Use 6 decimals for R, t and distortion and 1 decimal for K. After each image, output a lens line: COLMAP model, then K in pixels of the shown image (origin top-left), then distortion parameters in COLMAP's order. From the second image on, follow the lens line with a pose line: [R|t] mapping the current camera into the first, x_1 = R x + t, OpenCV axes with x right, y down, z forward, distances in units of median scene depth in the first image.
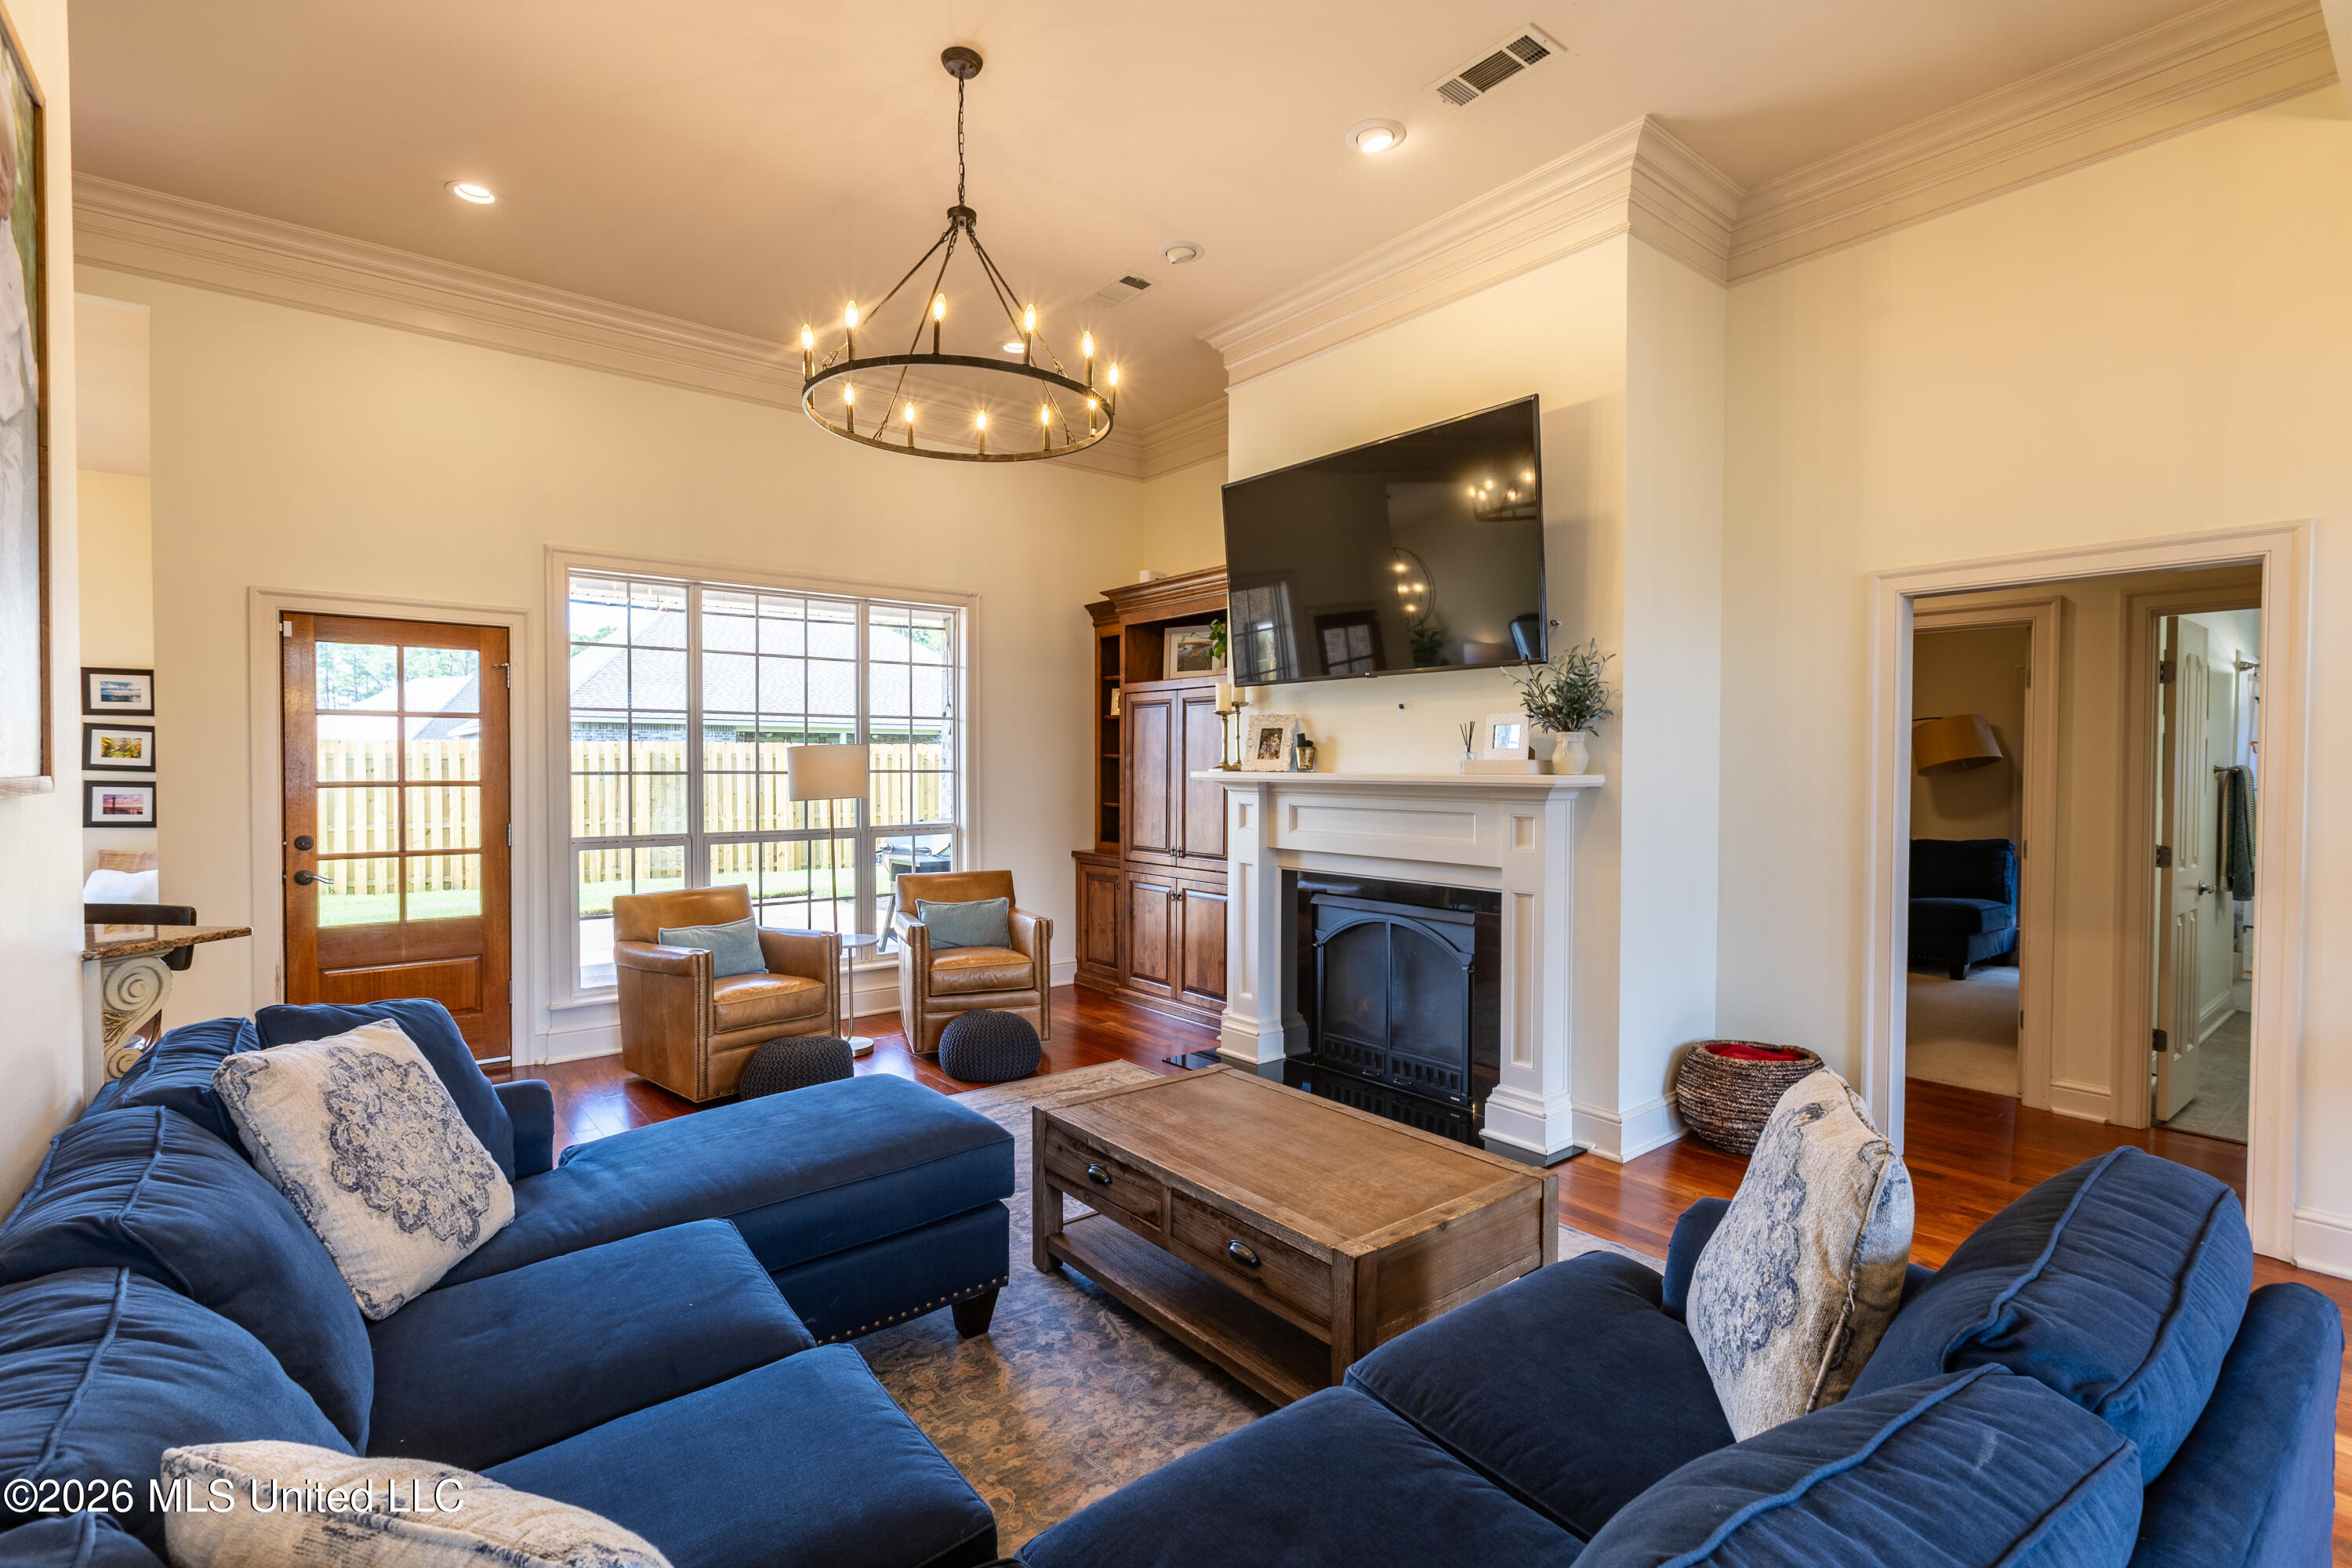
lens RADIAL K [[1059.3, 0, 1171.6], [0, 1059.3, 788.5], [0, 0, 1]] dist [0.001561, -0.000108]
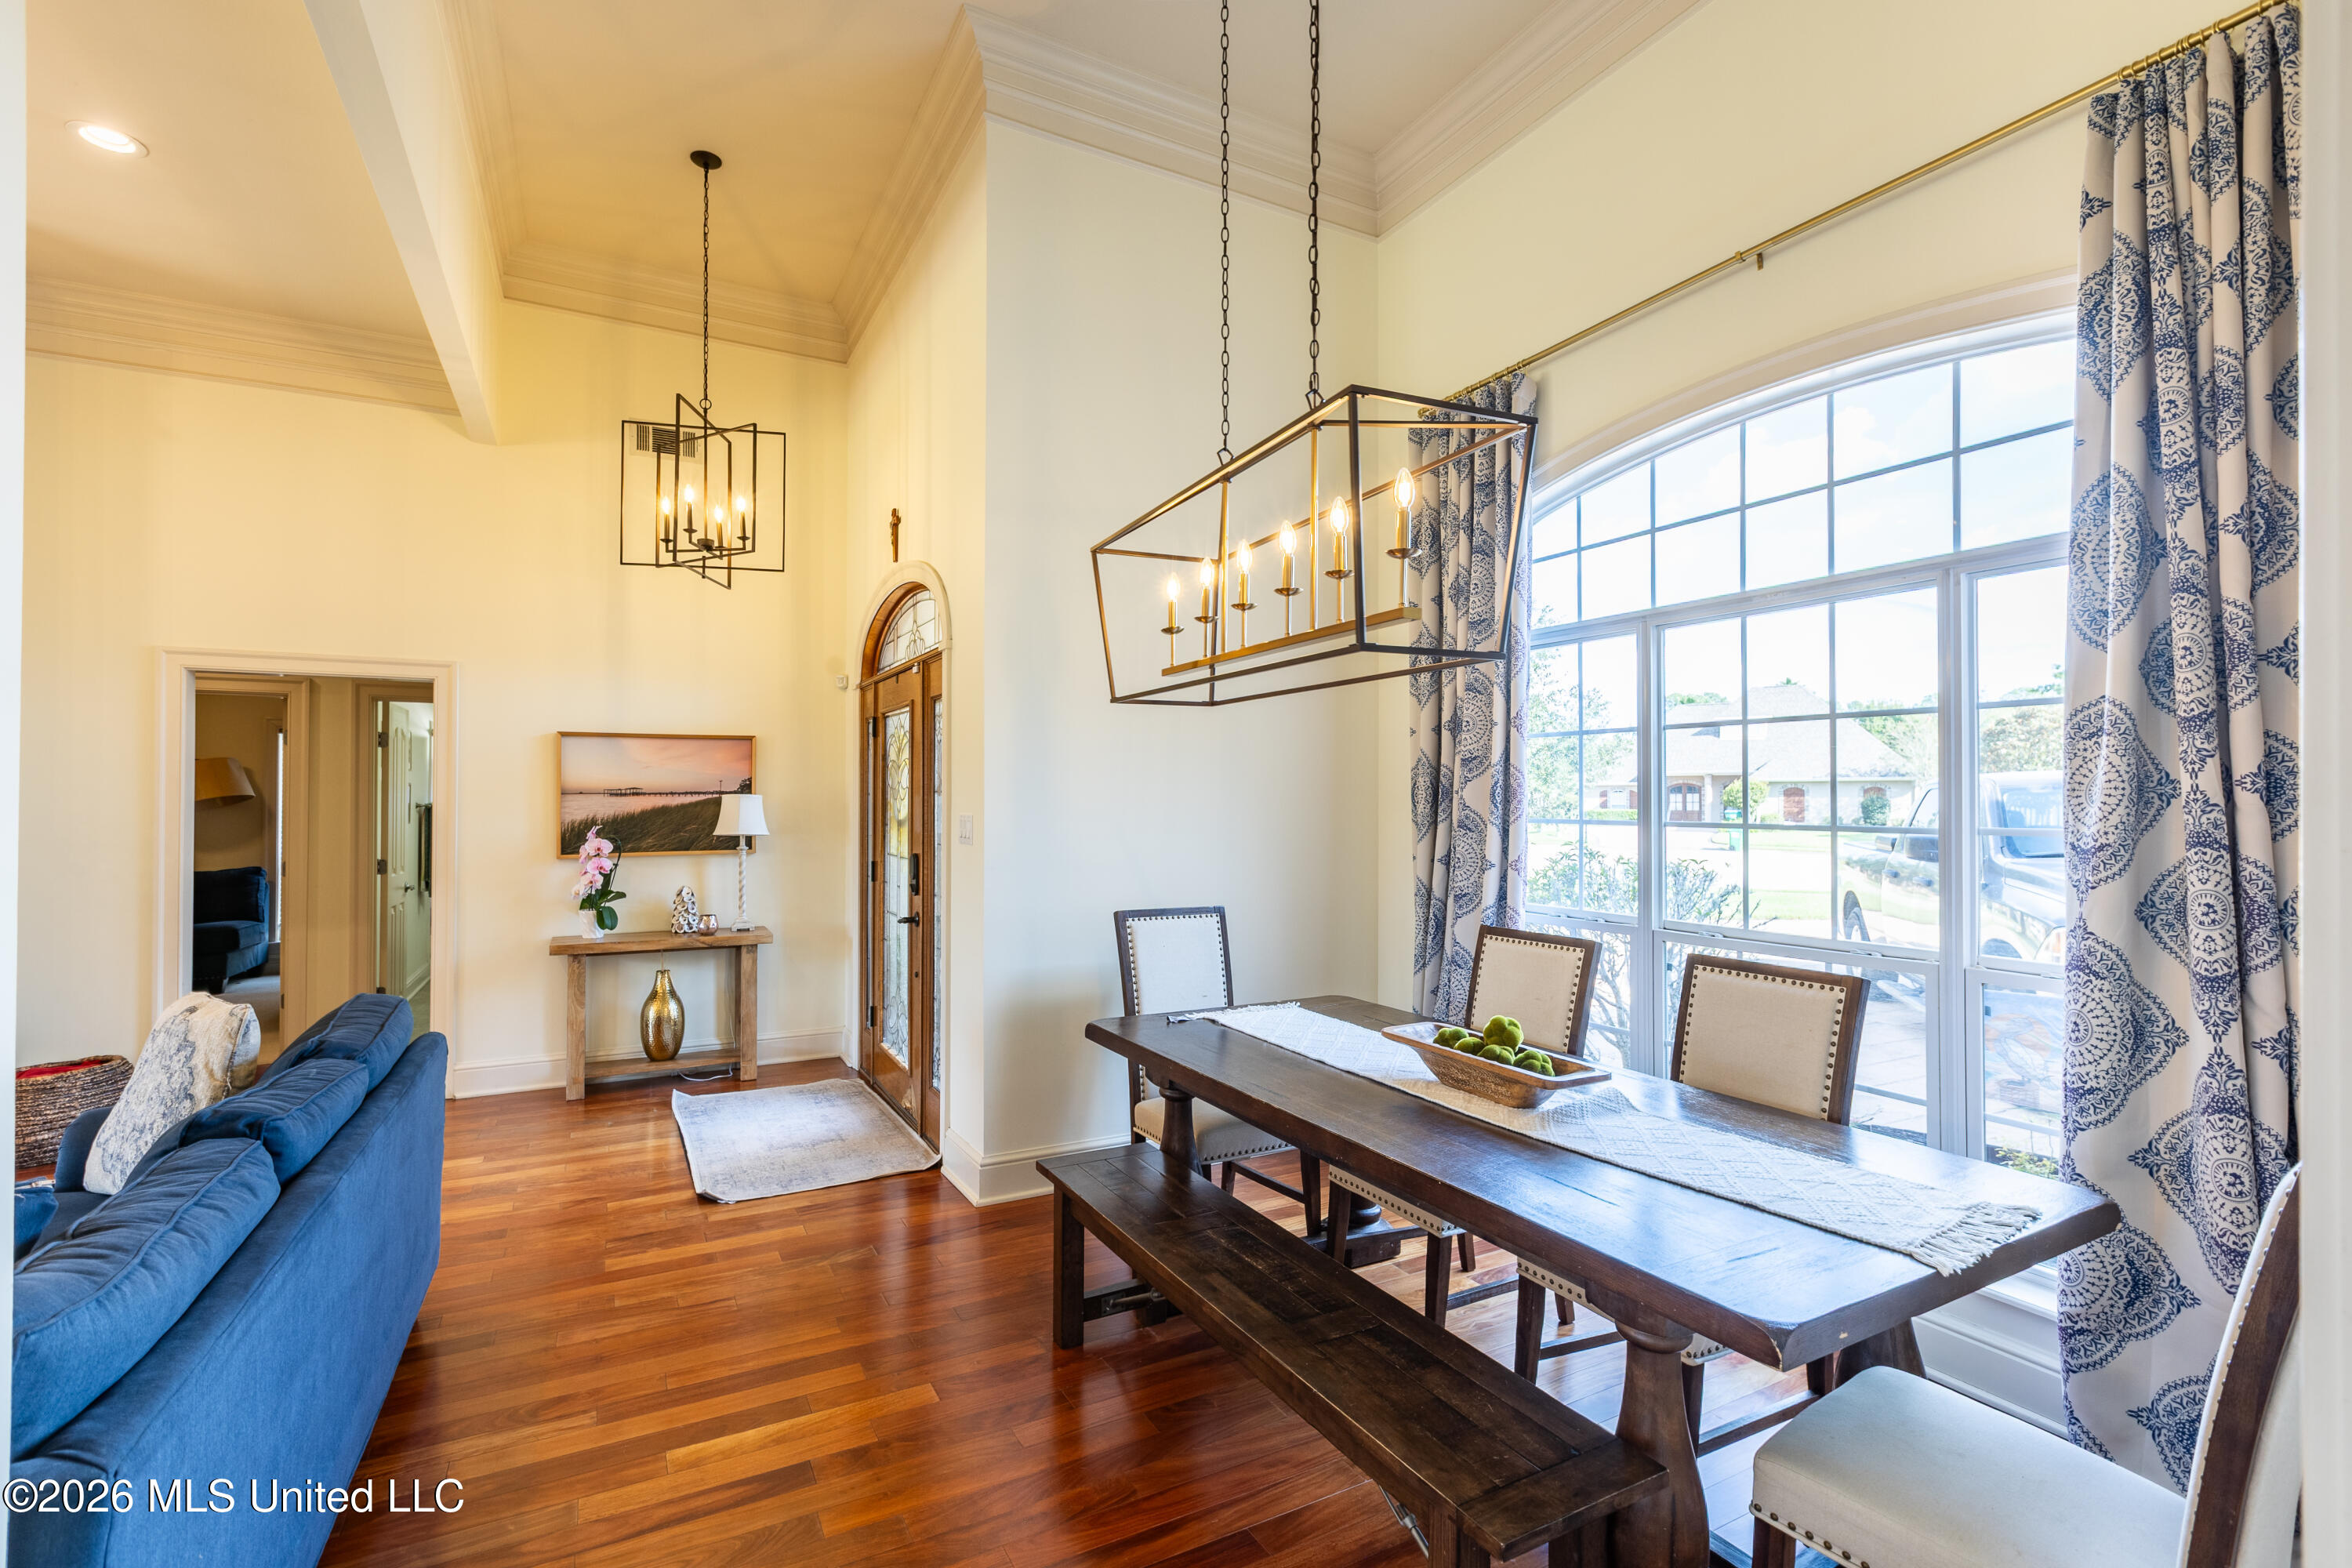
lens RADIAL K [[1042.9, 0, 1151.5], [0, 1042.9, 785.7], [0, 0, 1]] dist [0.011313, -0.001138]
pose [[0.187603, 0.011814, 0.982174, -0.290137], [0.022809, 0.999606, -0.016381, 0.000939], [-0.981980, 0.025475, 0.187260, -0.318710]]
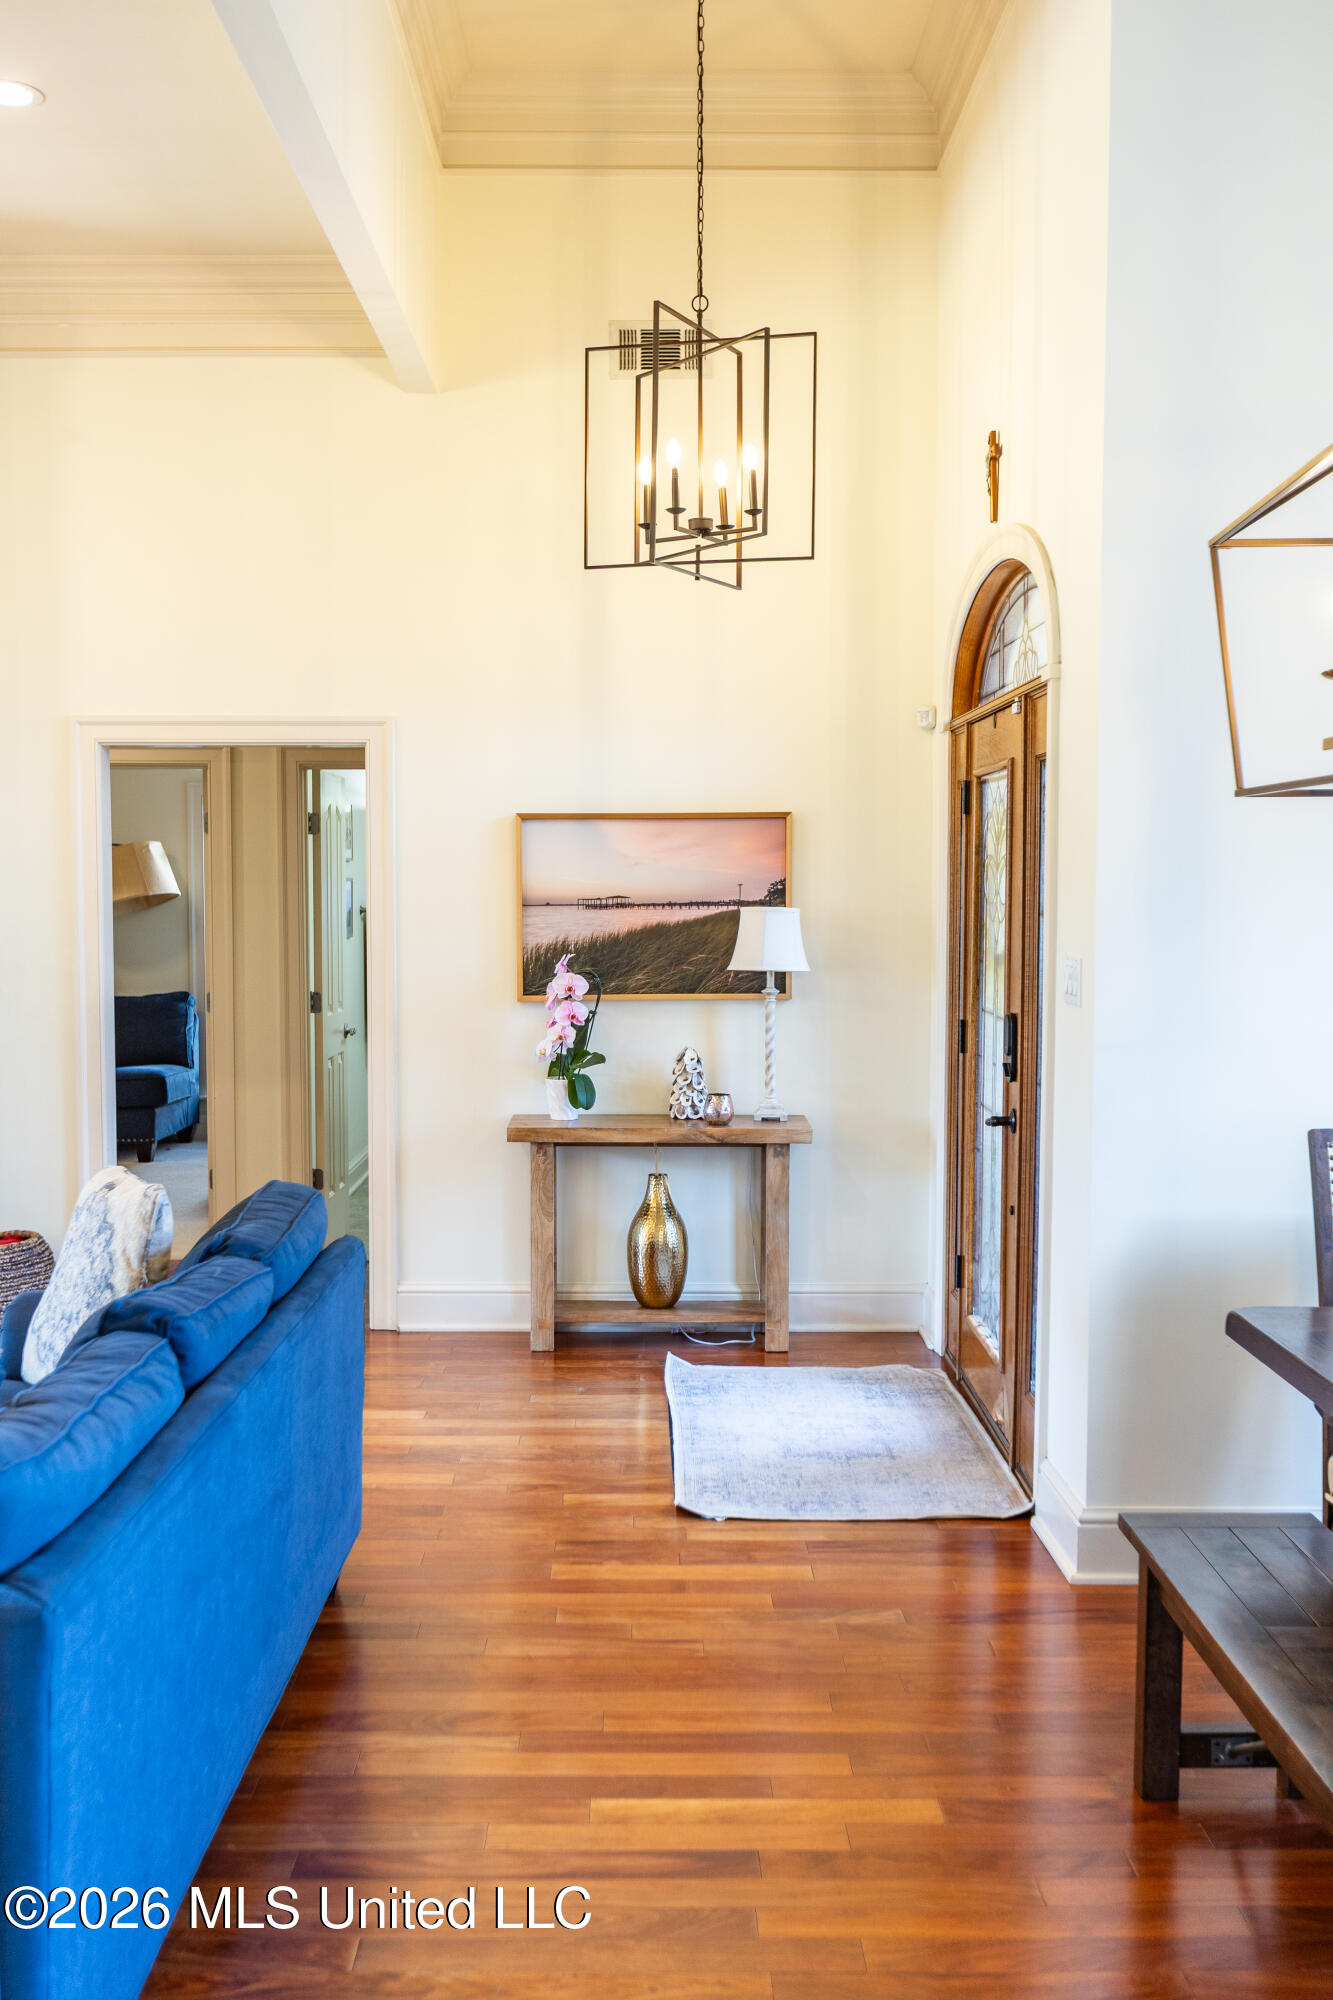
lens RADIAL K [[1965.3, 0, 666.5], [0, 1965.3, 1000.0], [0, 0, 1]] dist [0.007449, 0.008037]
pose [[0.611396, -0.049970, 0.789746, -0.387391], [0.019160, 0.998646, 0.048355, -0.025434], [-0.791093, -0.014433, 0.611526, -0.464084]]
